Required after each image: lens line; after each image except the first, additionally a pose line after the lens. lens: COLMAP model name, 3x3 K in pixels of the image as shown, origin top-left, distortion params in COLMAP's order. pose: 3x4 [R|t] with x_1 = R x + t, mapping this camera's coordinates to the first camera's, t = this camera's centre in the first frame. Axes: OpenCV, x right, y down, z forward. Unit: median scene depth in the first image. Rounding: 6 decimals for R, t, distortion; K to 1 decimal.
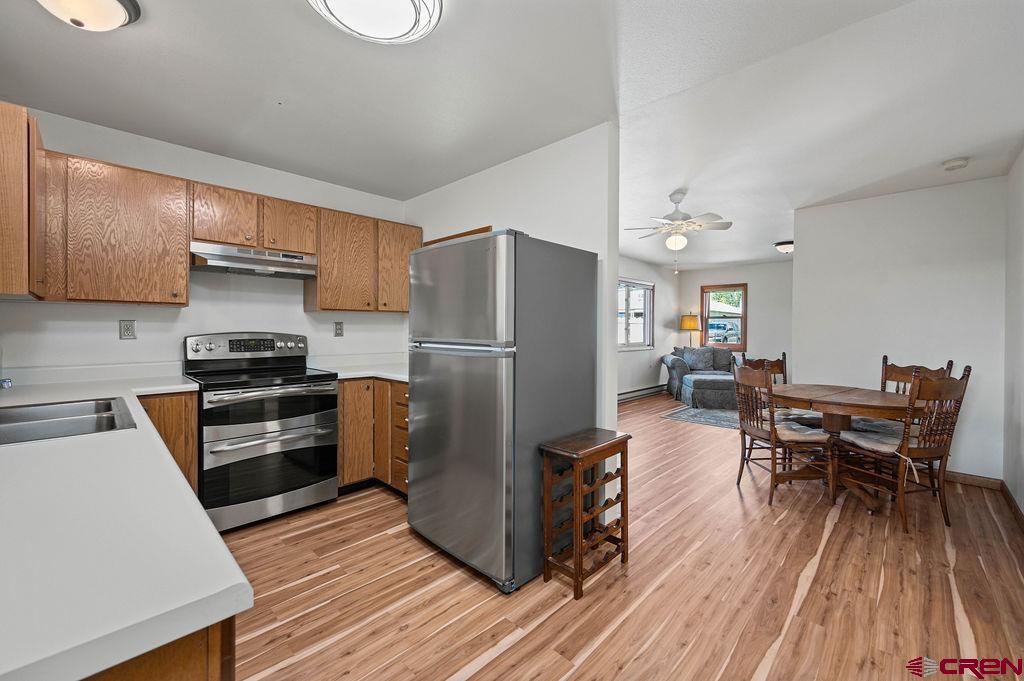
lens RADIAL K [[413.0, 0, 514.3], [0, 413.0, 325.8], [0, 0, 1]] dist [0.000651, -0.000050]
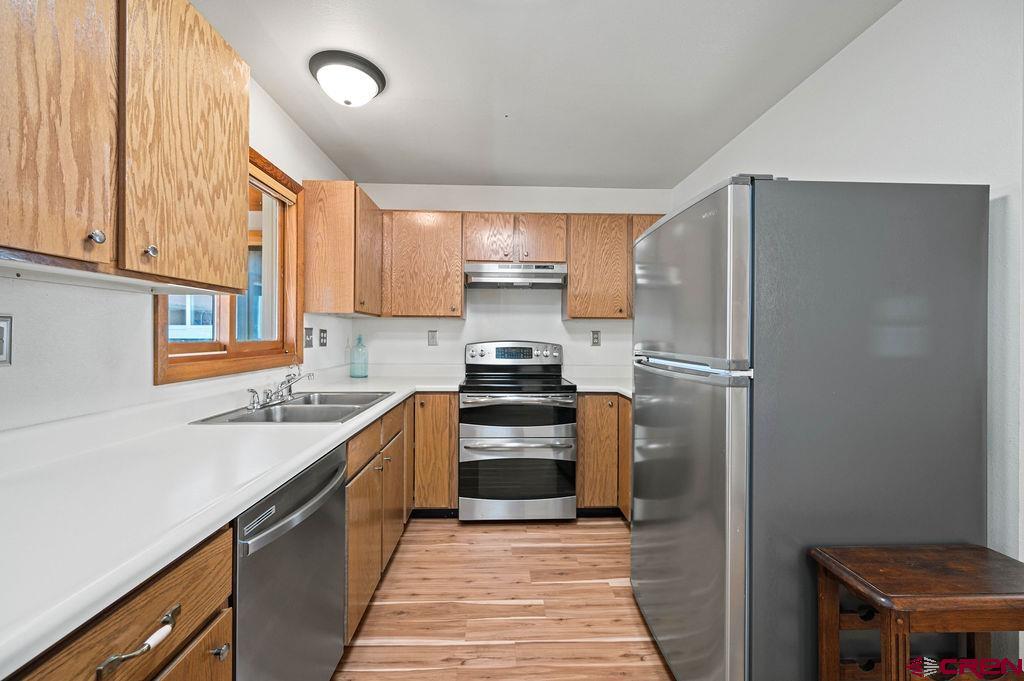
lens RADIAL K [[410.5, 0, 512.3], [0, 410.5, 331.7], [0, 0, 1]] dist [0.000786, -0.000007]
pose [[0.724468, -0.007084, -0.689272, 0.118001], [0.002299, 0.999966, -0.007861, -0.000321], [0.689304, 0.004111, 0.724460, 0.244375]]
